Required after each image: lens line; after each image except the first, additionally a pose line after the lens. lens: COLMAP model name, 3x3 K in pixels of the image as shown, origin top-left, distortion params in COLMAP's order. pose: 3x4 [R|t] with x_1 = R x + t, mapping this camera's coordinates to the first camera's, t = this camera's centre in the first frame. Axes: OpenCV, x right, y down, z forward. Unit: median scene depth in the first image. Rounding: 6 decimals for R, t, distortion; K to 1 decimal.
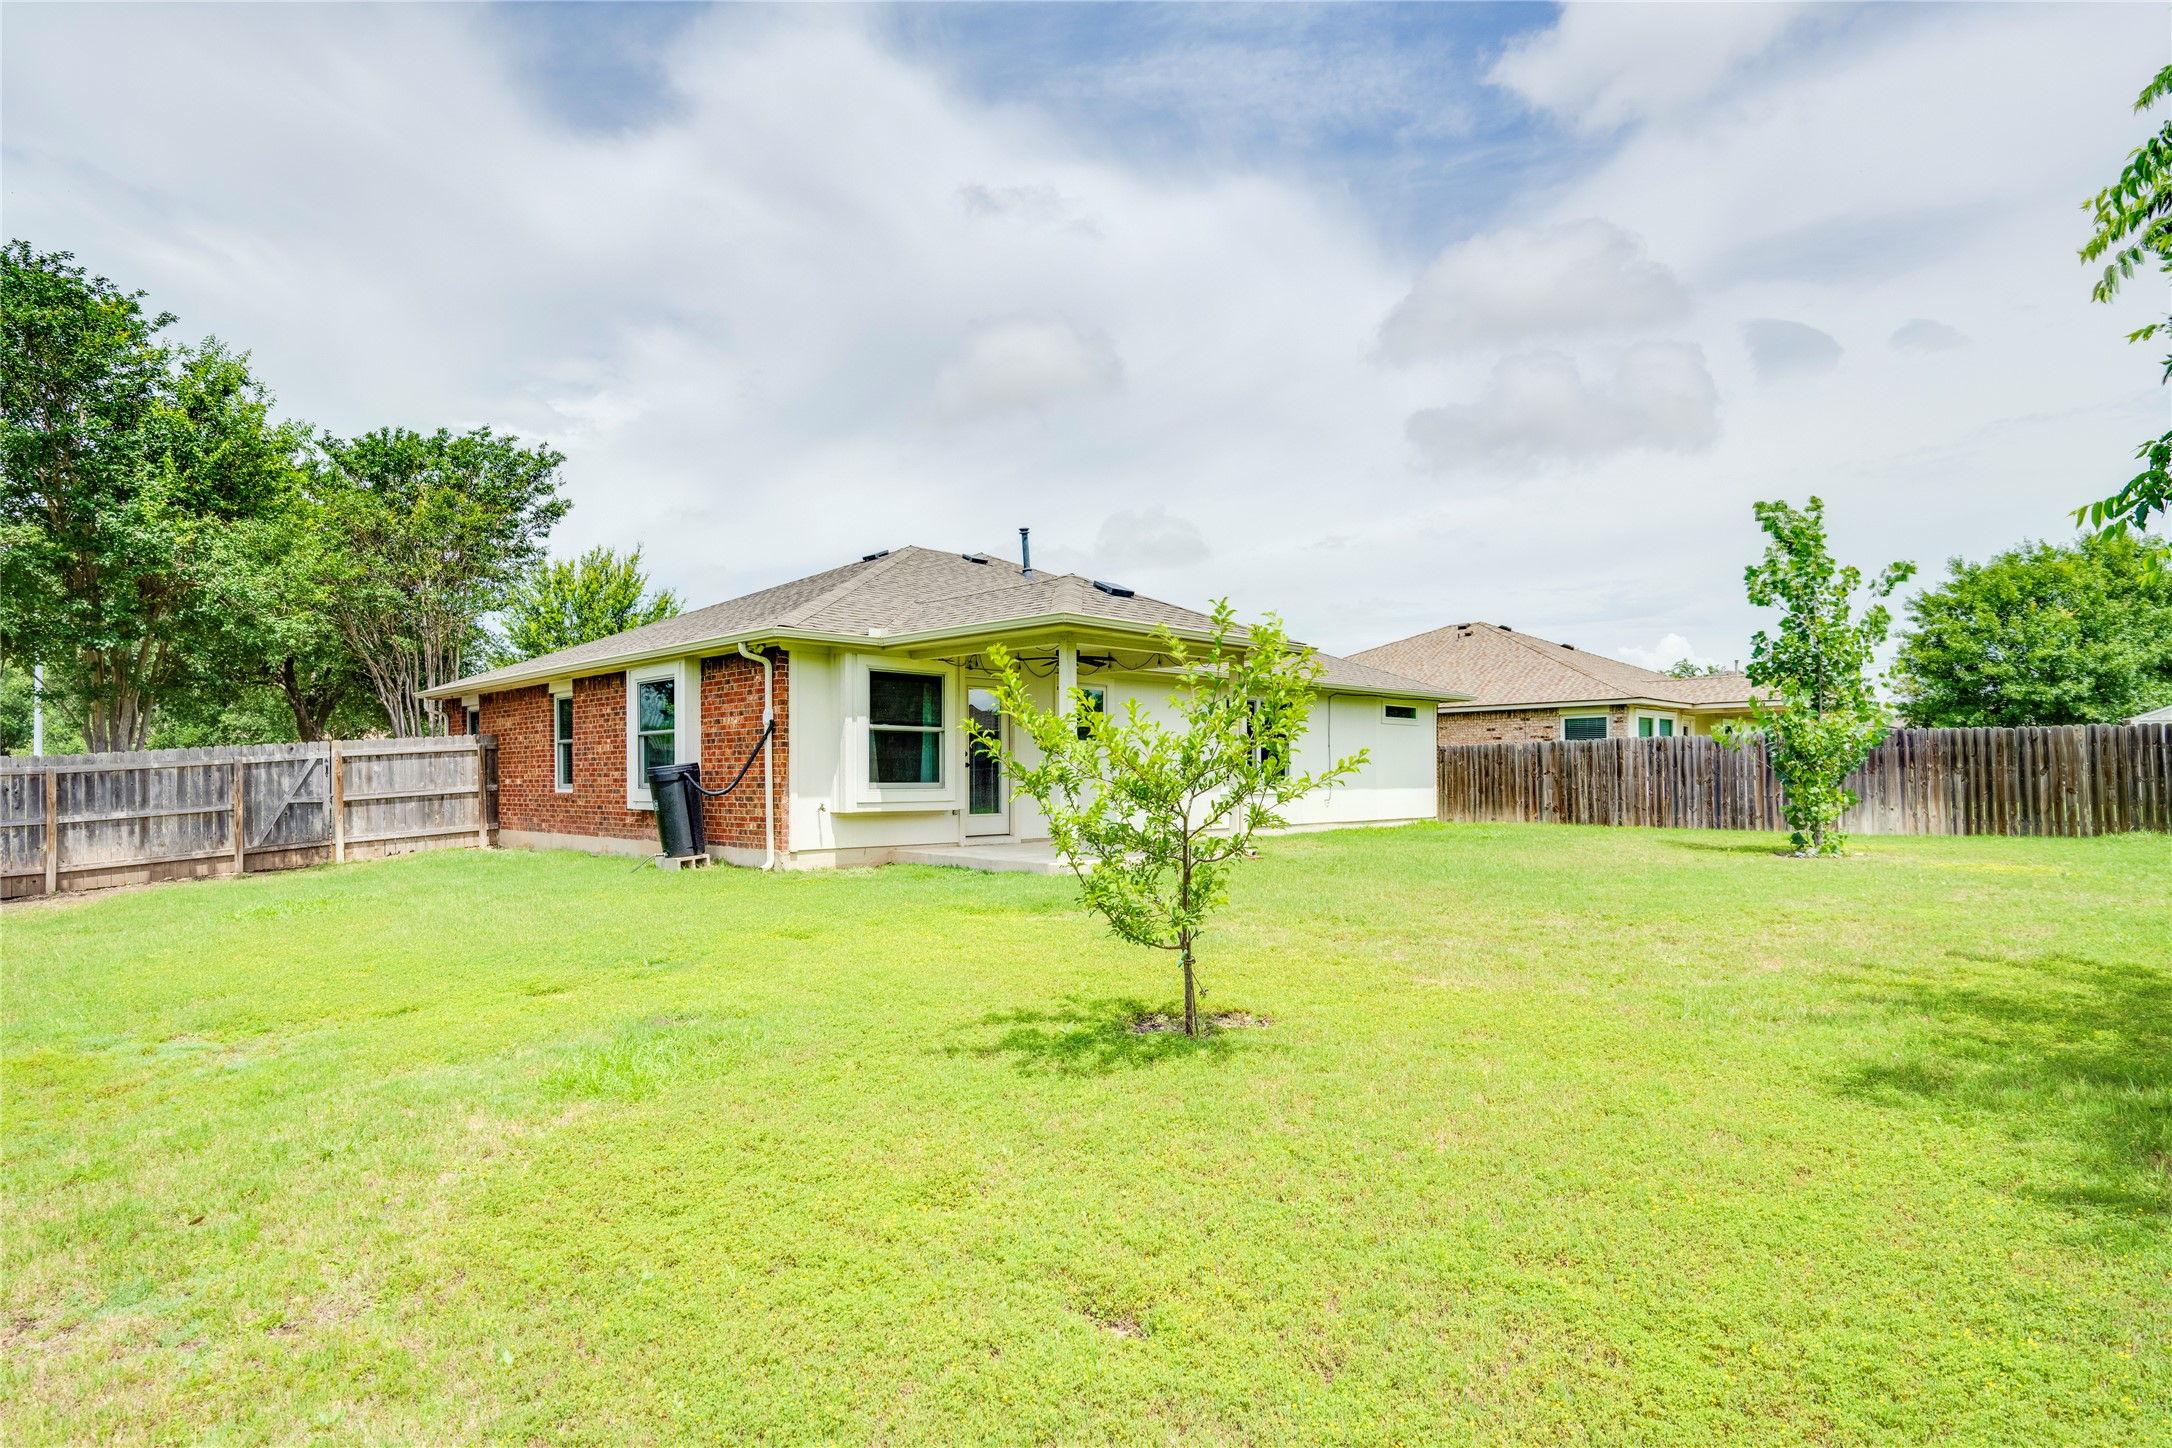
lens RADIAL K [[1130.2, 0, 1082.4], [0, 1130.2, 746.7], [0, 0, 1]] dist [-0.001475, -0.000511]
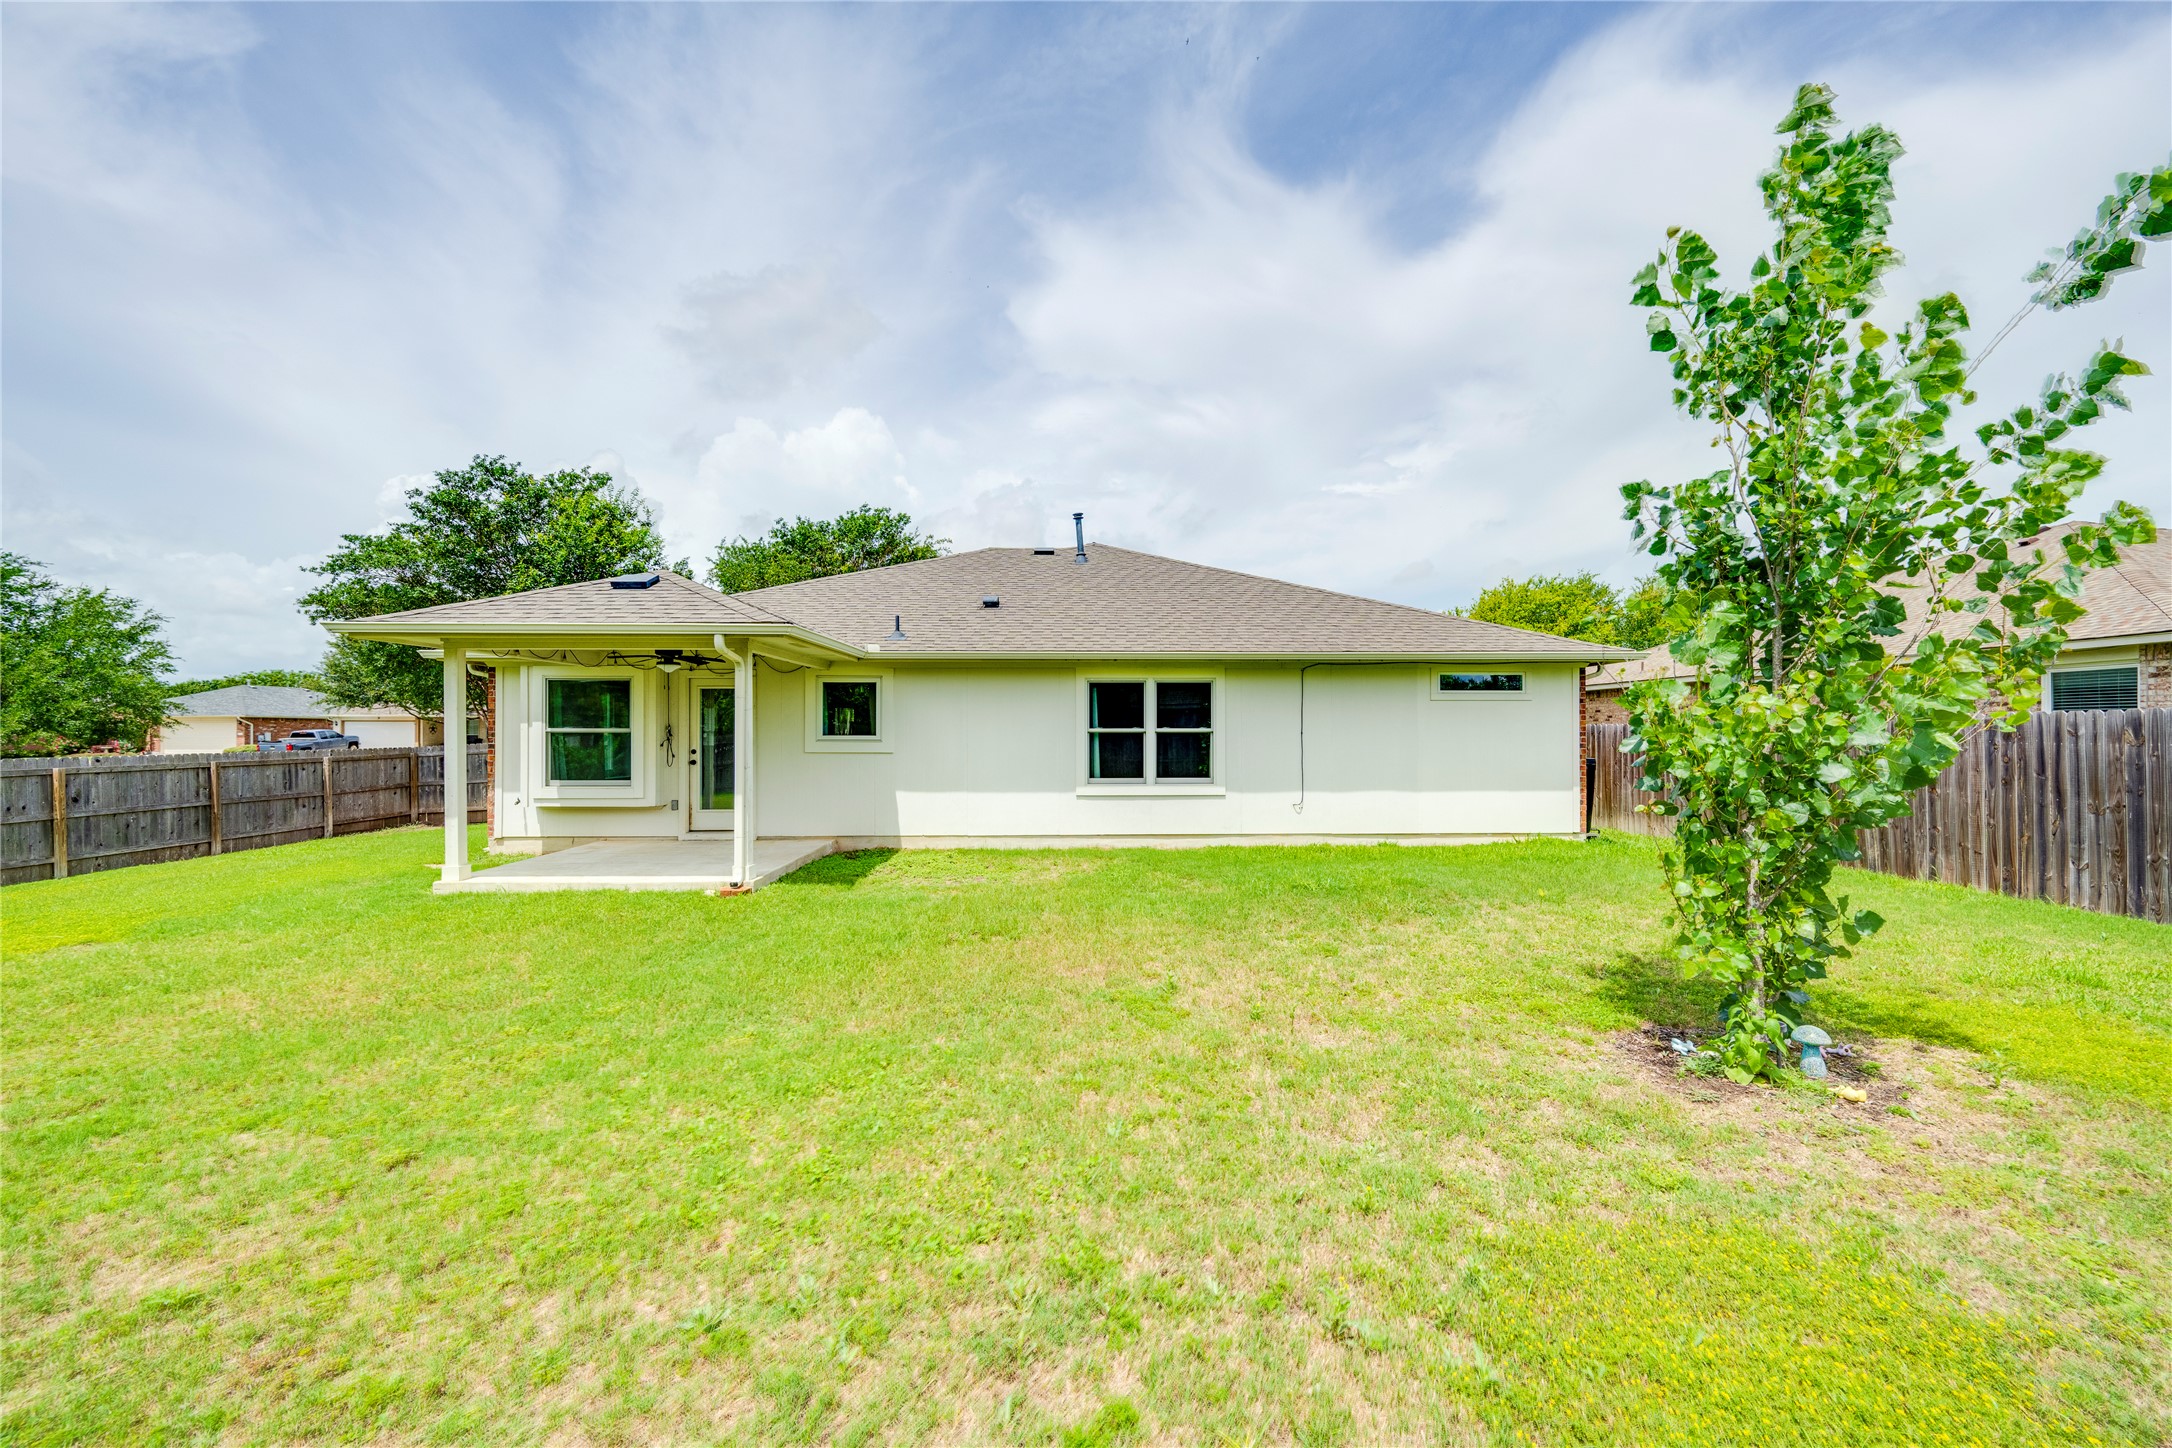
lens RADIAL K [[872.2, 0, 1088.1], [0, 872.2, 734.4], [0, 0, 1]] dist [-0.001180, -0.000050]
pose [[0.731032, 0.000930, -0.682342, 0.789398], [0.016584, 0.999679, 0.019130, -0.021820], [0.682141, -0.025300, 0.730783, 0.728841]]
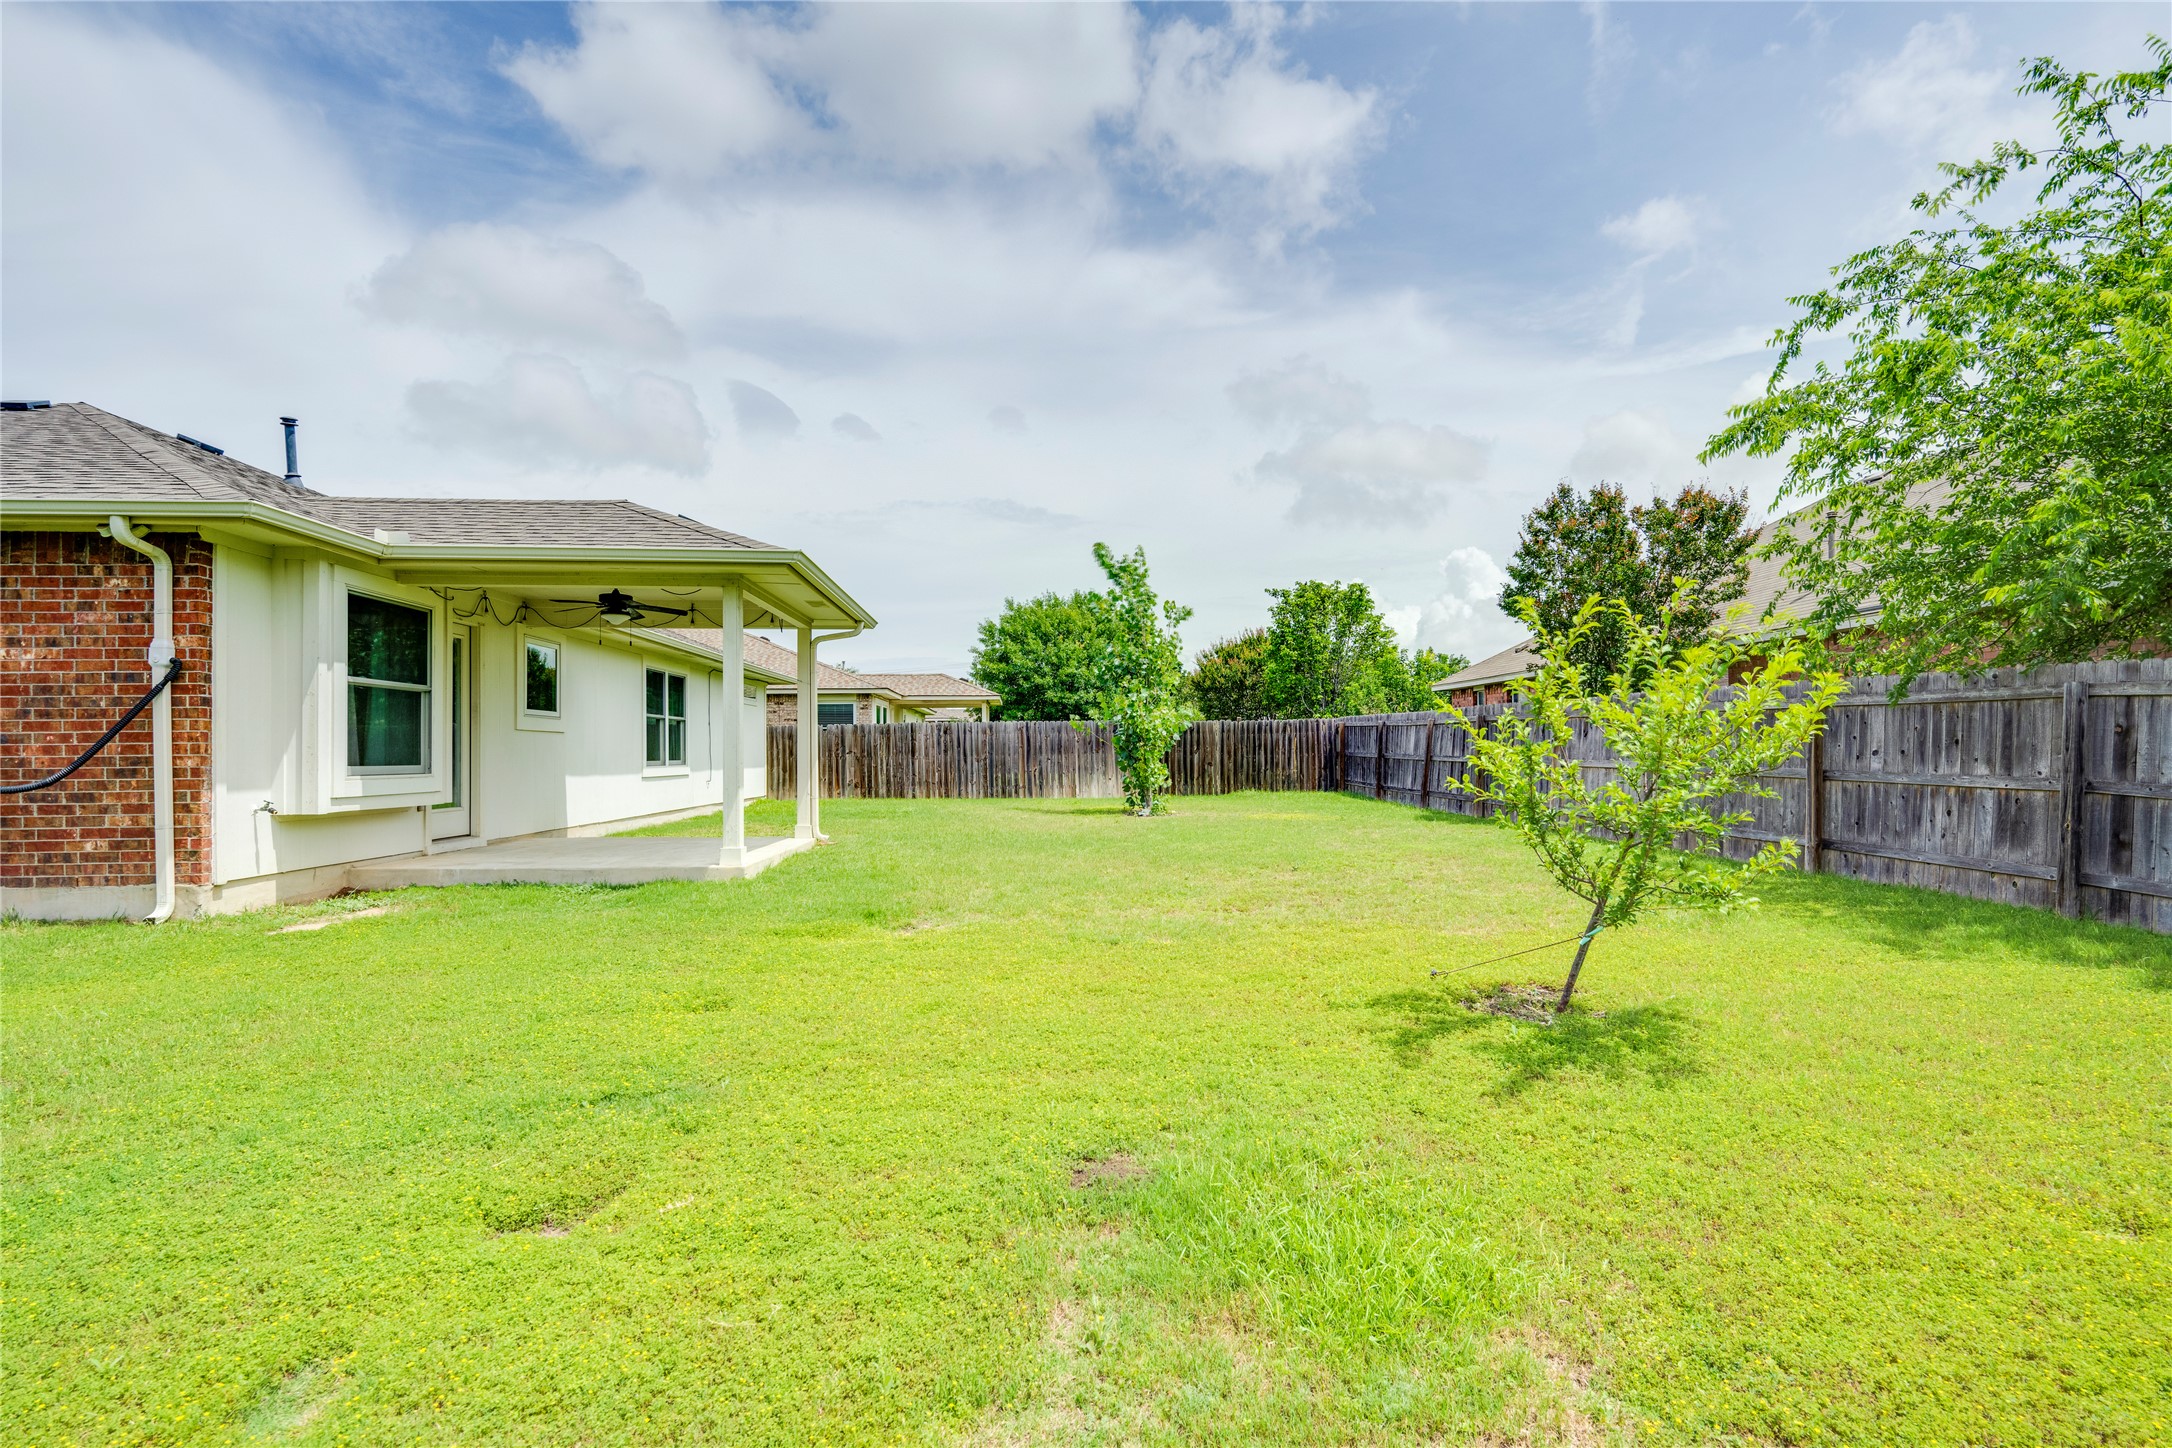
lens RADIAL K [[1026.5, 0, 1080.3], [0, 1026.5, 740.5], [0, 0, 1]] dist [-0.002985, -0.000713]
pose [[0.659512, 0.008724, 0.751643, -0.349125], [-0.015963, 0.999870, 0.002401, 0.008912], [-0.751524, -0.013582, 0.659566, 0.298050]]
